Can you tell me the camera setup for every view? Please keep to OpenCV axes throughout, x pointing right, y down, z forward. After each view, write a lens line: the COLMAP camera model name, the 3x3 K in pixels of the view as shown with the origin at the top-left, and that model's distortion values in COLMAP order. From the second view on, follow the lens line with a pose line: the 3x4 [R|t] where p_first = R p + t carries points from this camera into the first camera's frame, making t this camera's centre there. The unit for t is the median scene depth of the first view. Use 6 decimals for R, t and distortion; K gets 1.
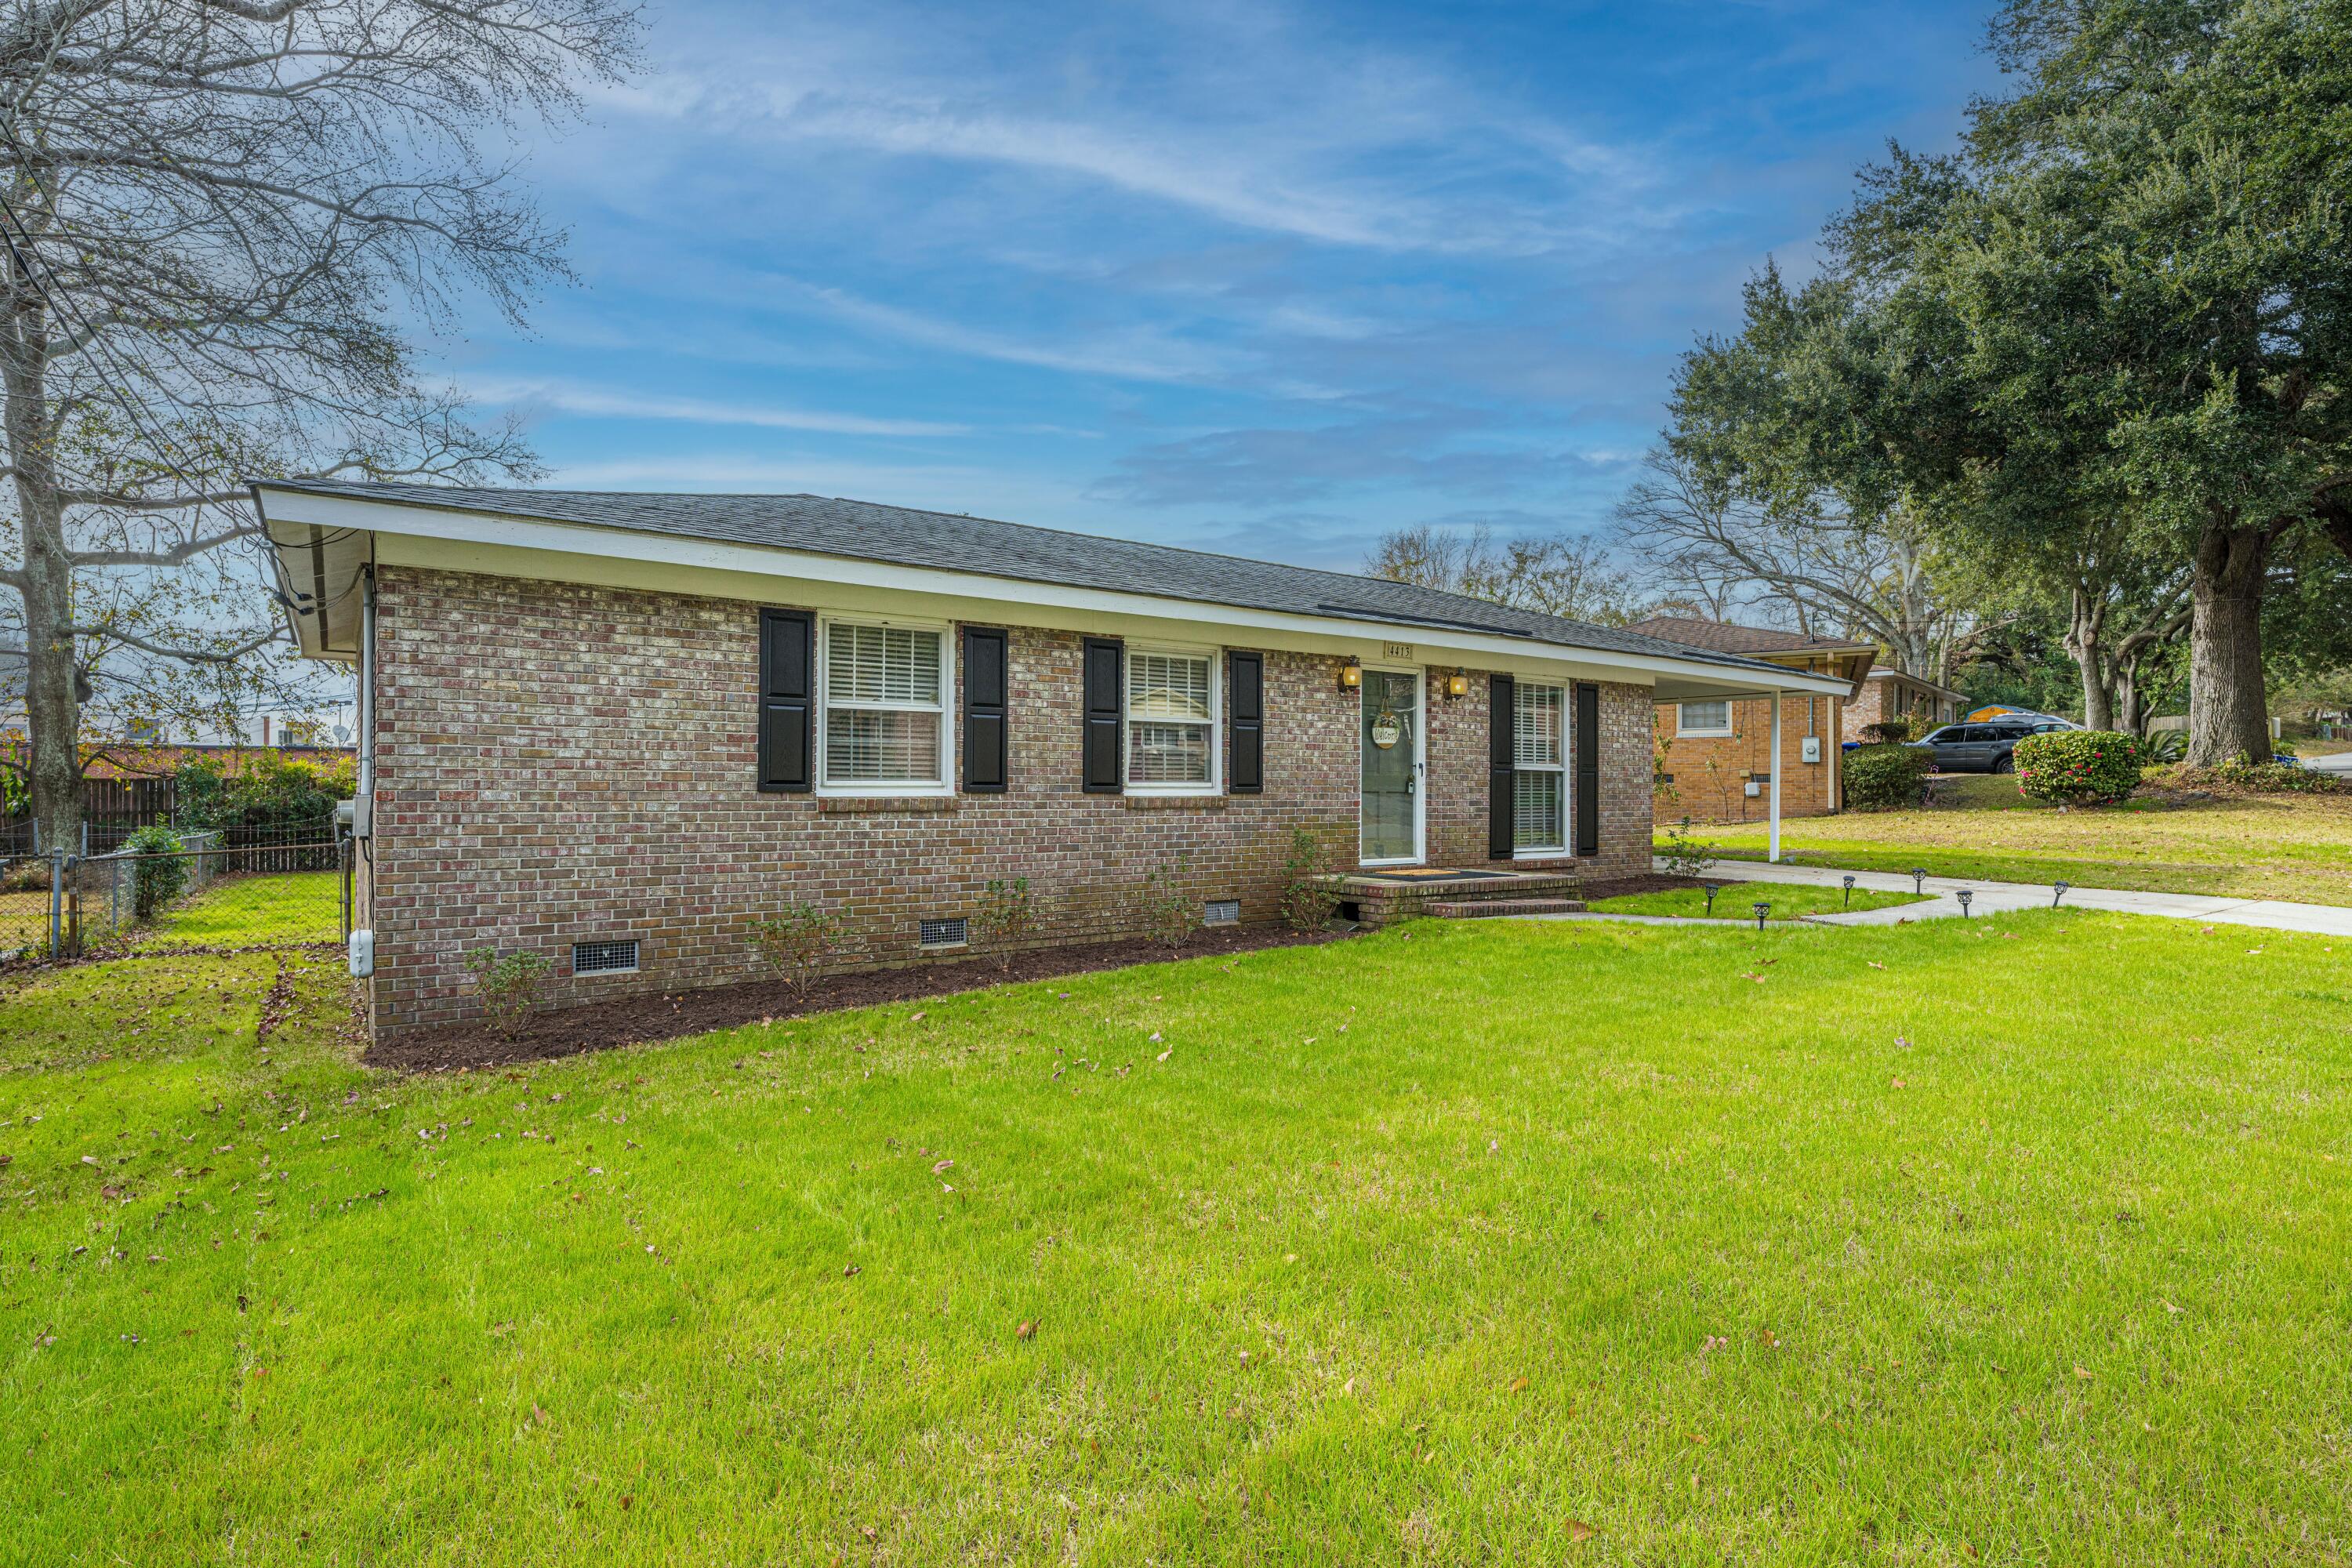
lens RADIAL K [[1144.1, 0, 1167.7], [0, 1144.1, 779.6], [0, 0, 1]] dist [-0.003014, 0.000178]
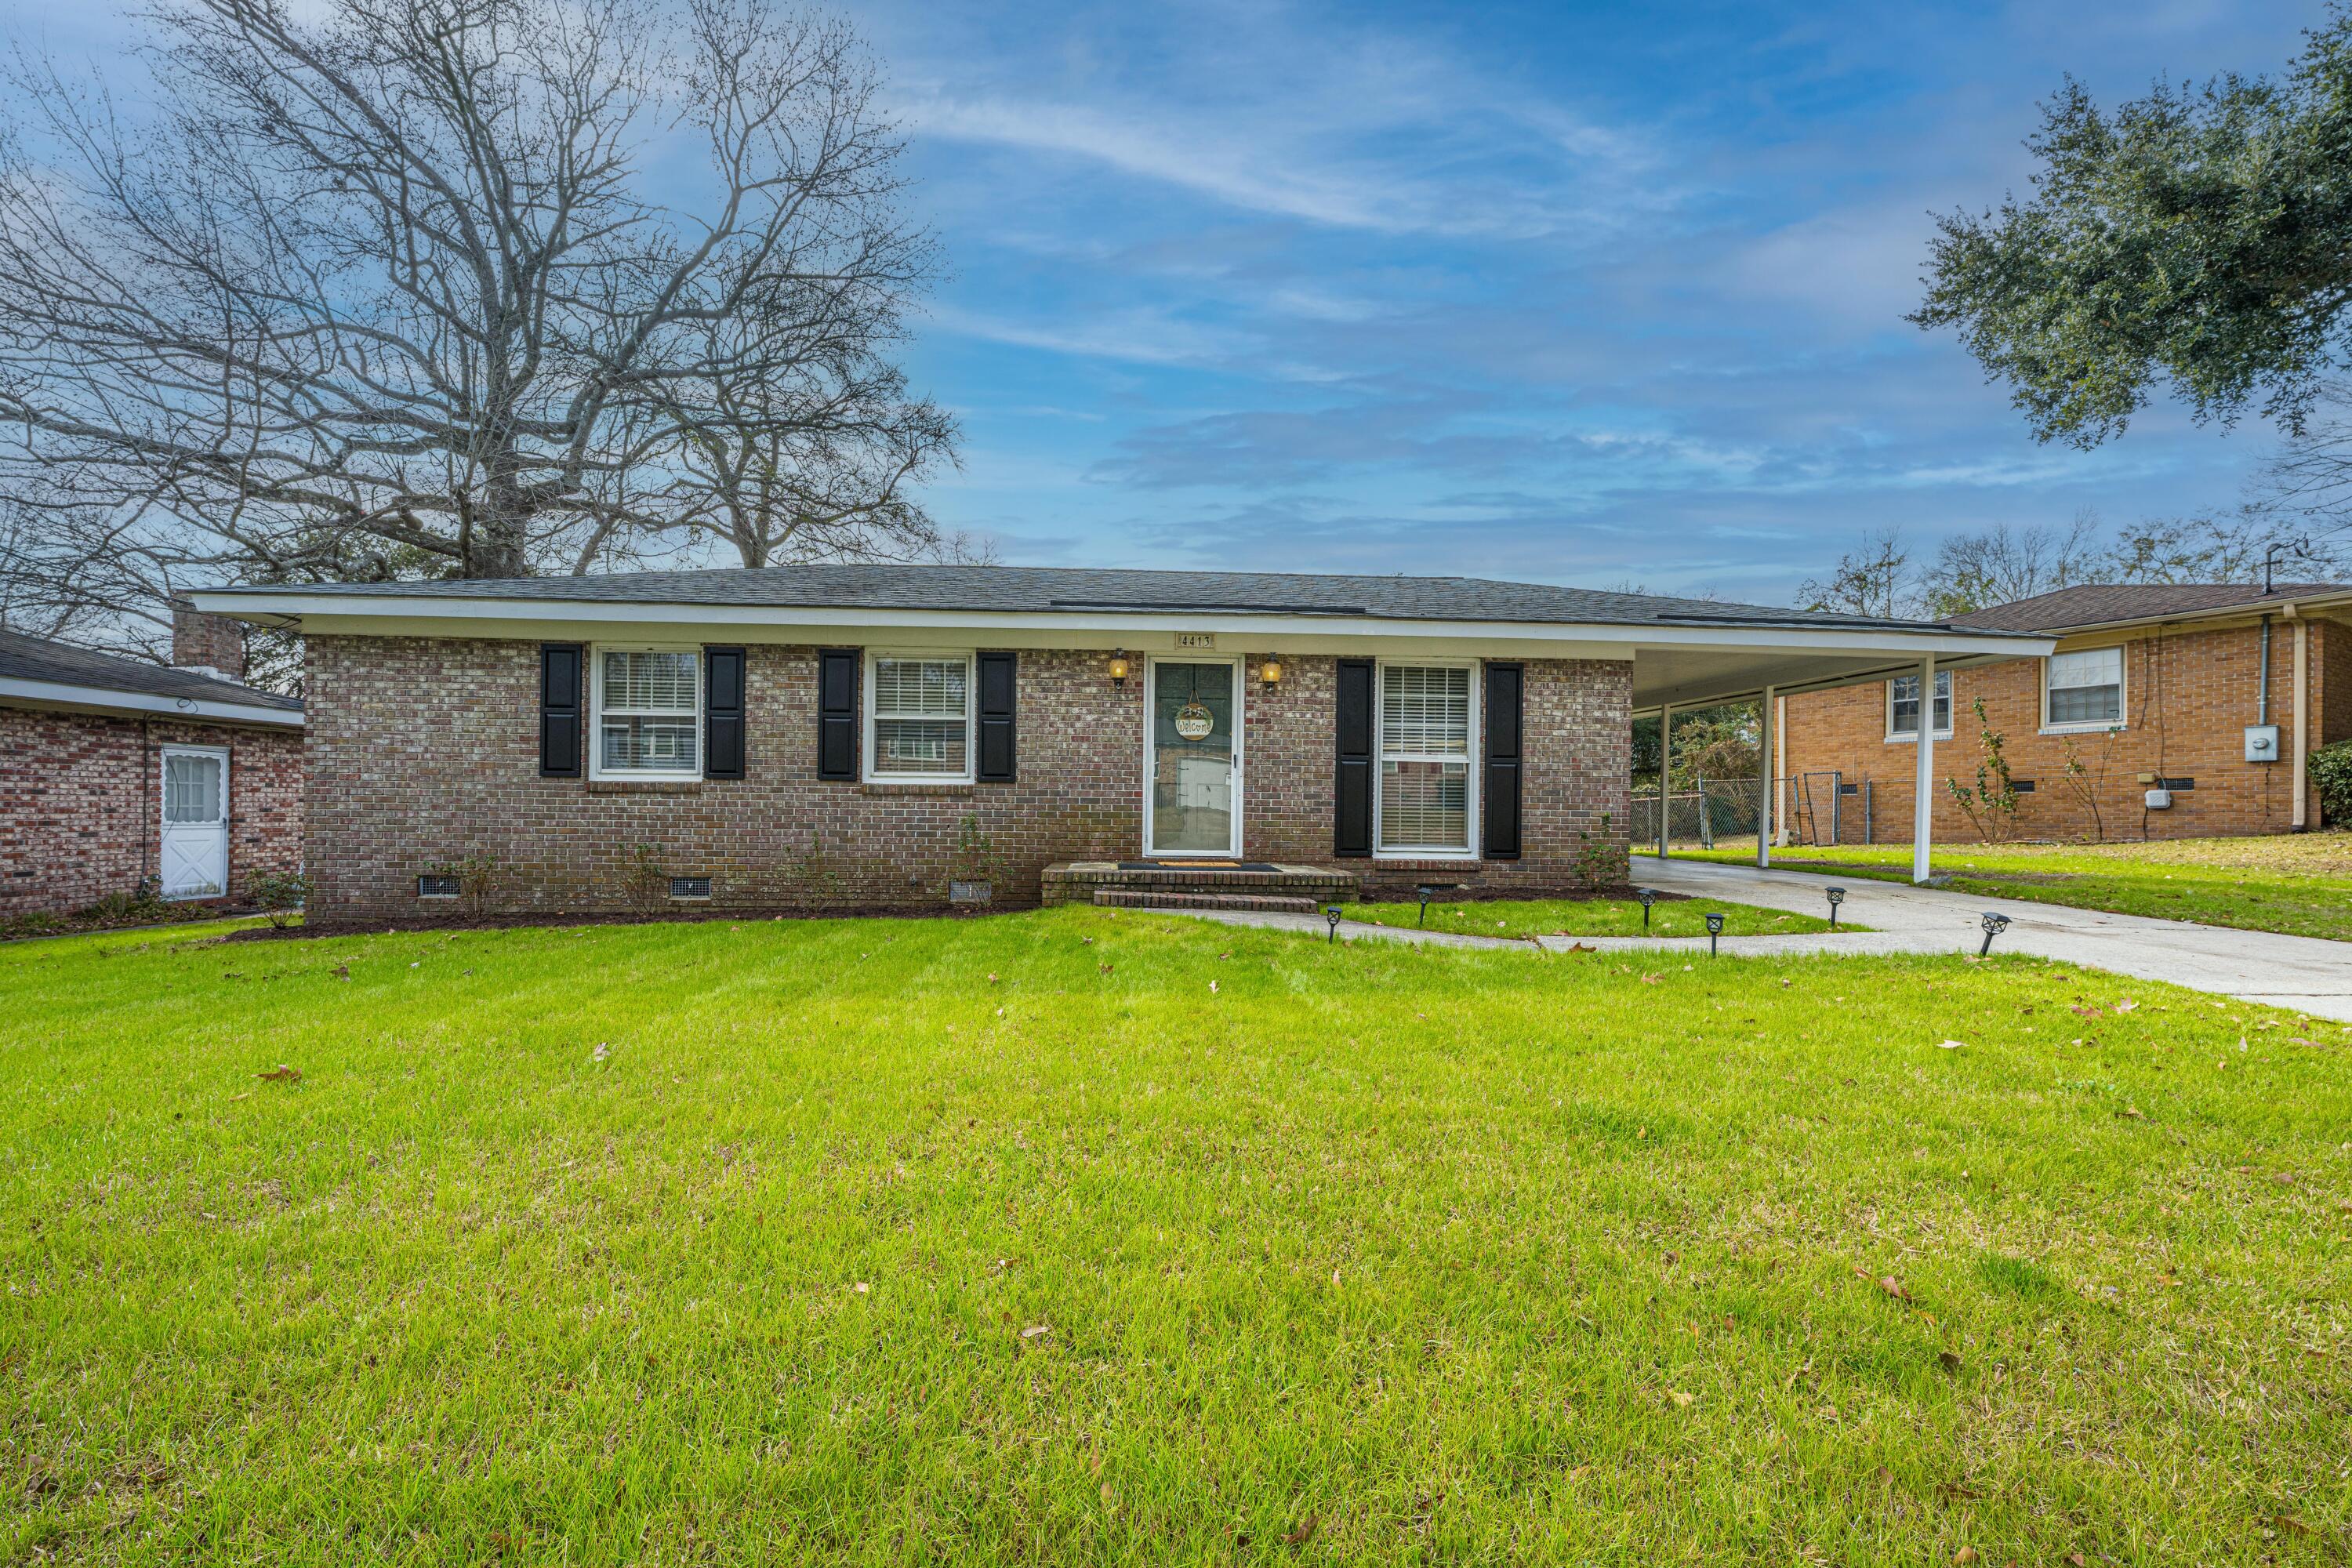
lens RADIAL K [[932.5, 0, 1178.9], [0, 932.5, 813.9], [0, 0, 1]] dist [-0.001957, 0.000740]
pose [[0.850141, 0.008648, -0.526485, 0.577160], [-0.002889, 0.999927, 0.011759, 0.026066], [0.526548, -0.008476, 0.850103, 0.283805]]
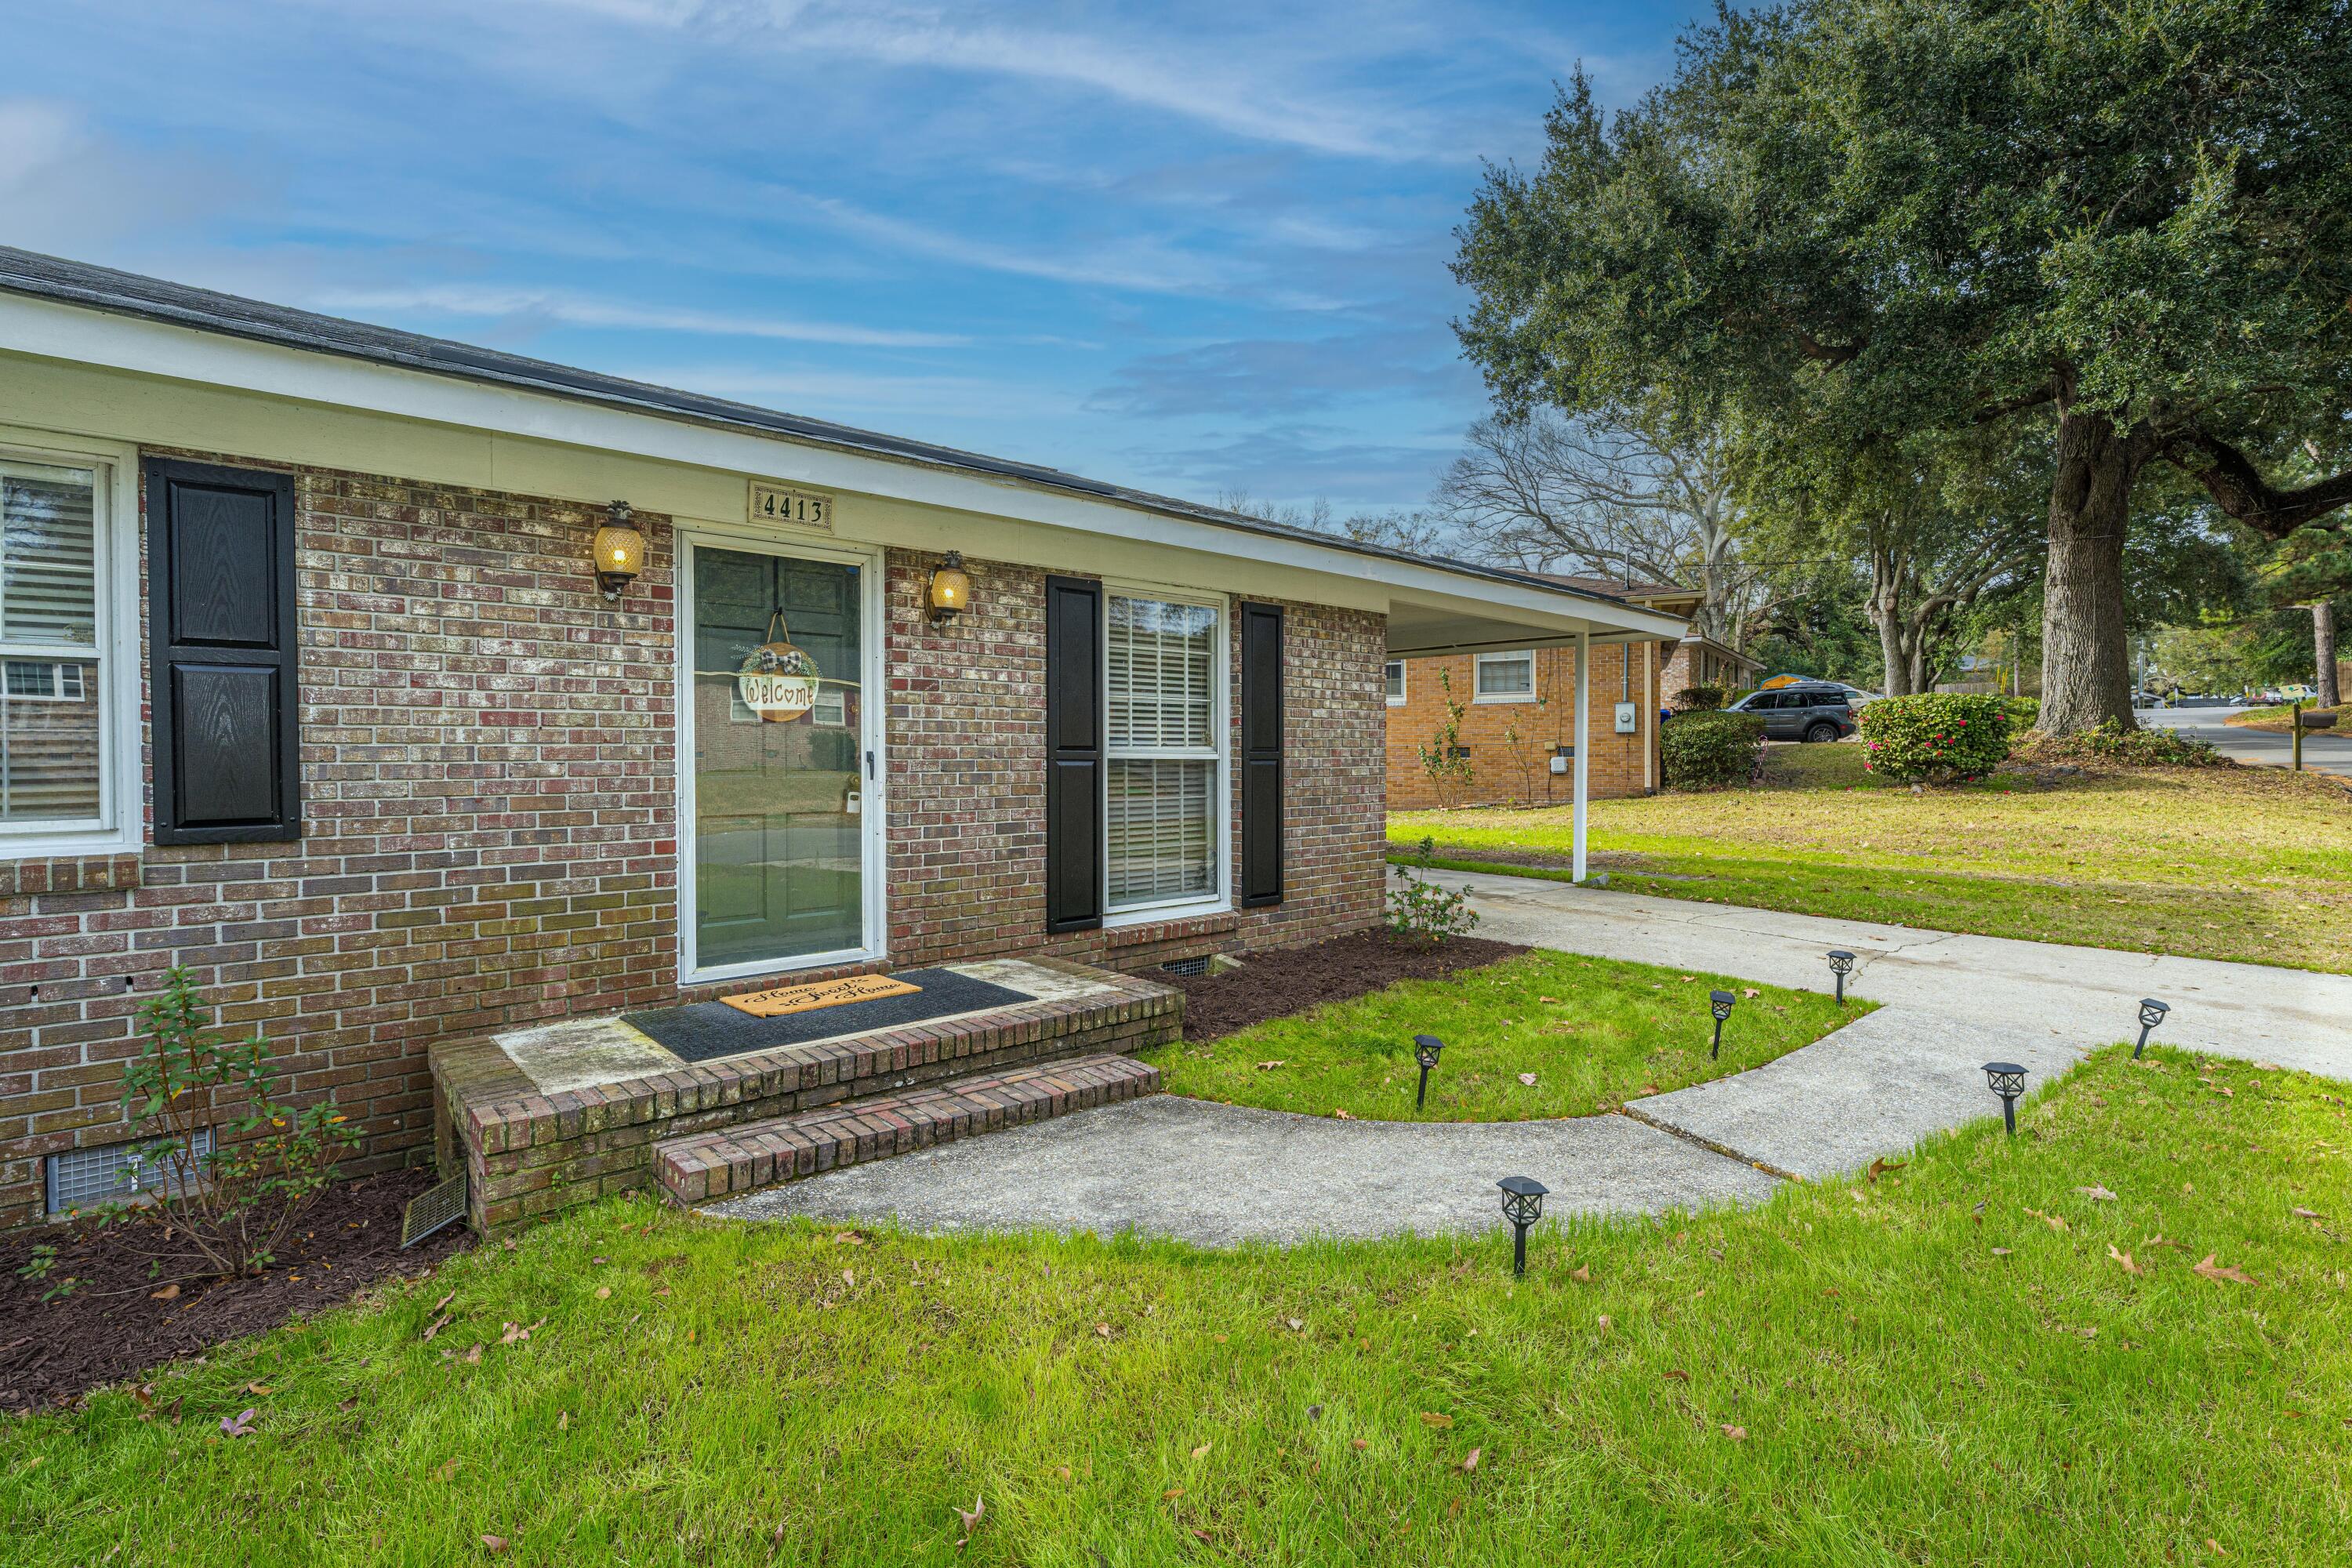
lens RADIAL K [[1049.3, 0, 1165.4], [0, 1049.3, 771.4], [0, 0, 1]] dist [-0.000294, -0.000468]
pose [[0.994466, -0.009565, 0.104619, 0.286527], [0.007051, 0.999678, 0.024373, -0.015267], [-0.104818, -0.023501, 0.994214, 0.526438]]
